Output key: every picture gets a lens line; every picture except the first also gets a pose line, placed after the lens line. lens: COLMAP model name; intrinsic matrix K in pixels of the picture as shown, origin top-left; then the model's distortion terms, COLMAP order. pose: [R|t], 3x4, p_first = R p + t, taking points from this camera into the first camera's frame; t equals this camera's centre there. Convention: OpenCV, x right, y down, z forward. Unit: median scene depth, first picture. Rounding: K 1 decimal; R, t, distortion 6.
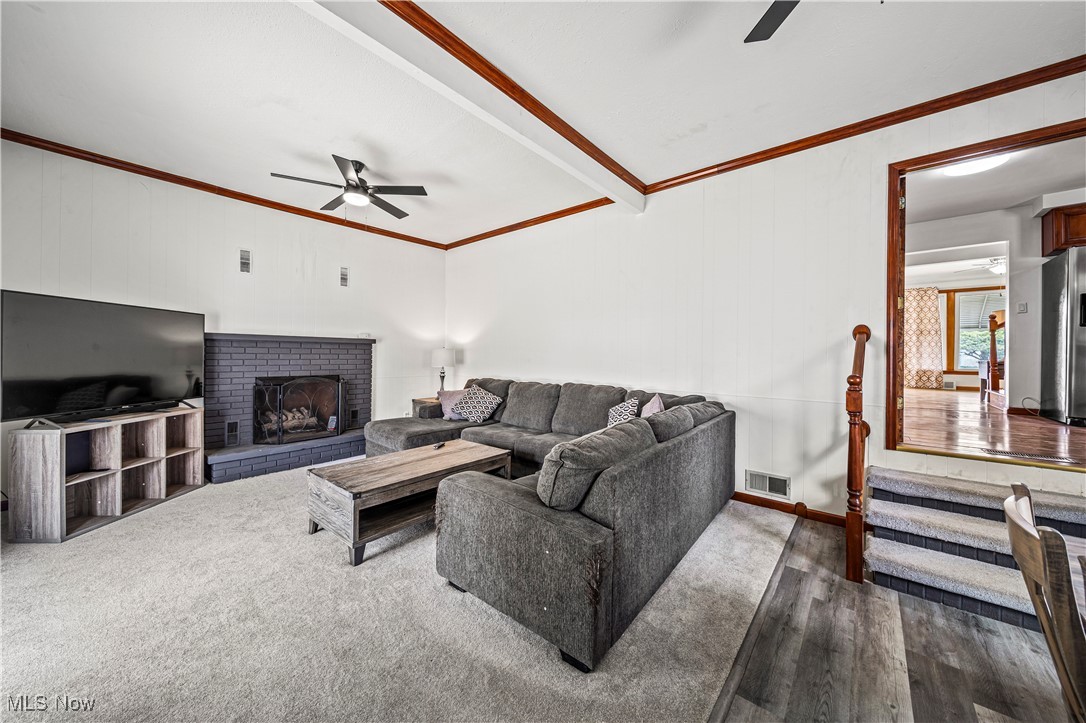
lens RADIAL K [[381.6, 0, 544.7], [0, 381.6, 354.4], [0, 0, 1]] dist [-0.001018, -0.000314]
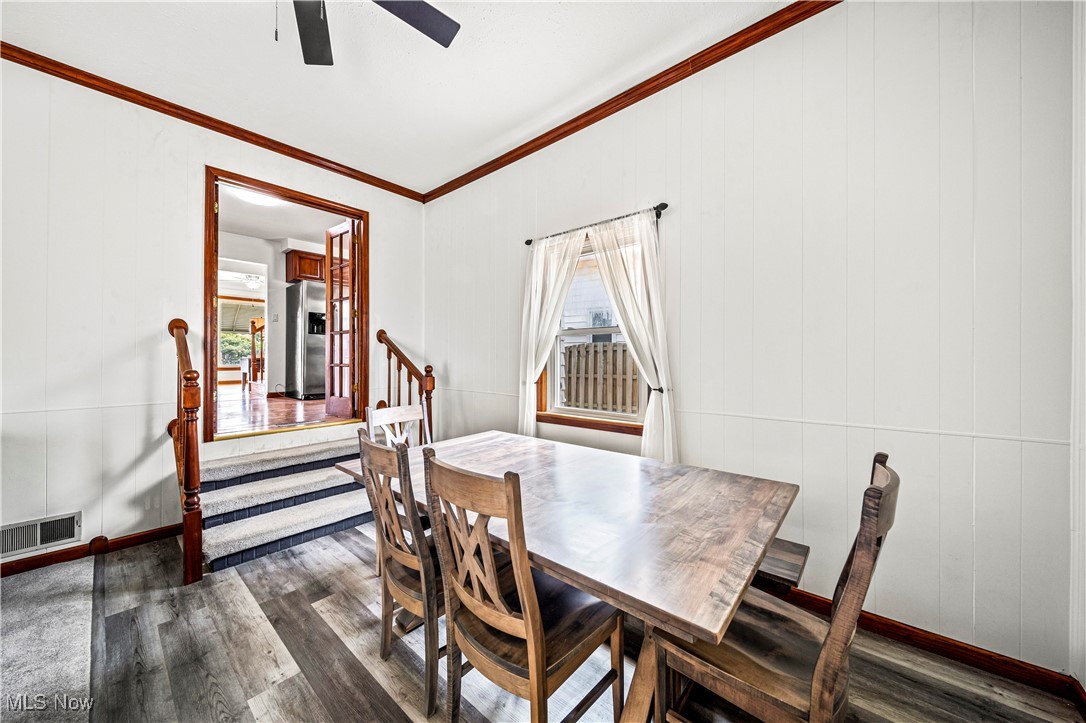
lens RADIAL K [[383.8, 0, 537.5], [0, 383.8, 357.5], [0, 0, 1]] dist [-0.001788, -0.000261]
pose [[0.015306, -0.007022, 0.999858, -0.111549], [-0.000946, 0.999975, 0.007037, 0.011071], [-0.999882, -0.001054, 0.015299, 0.082521]]
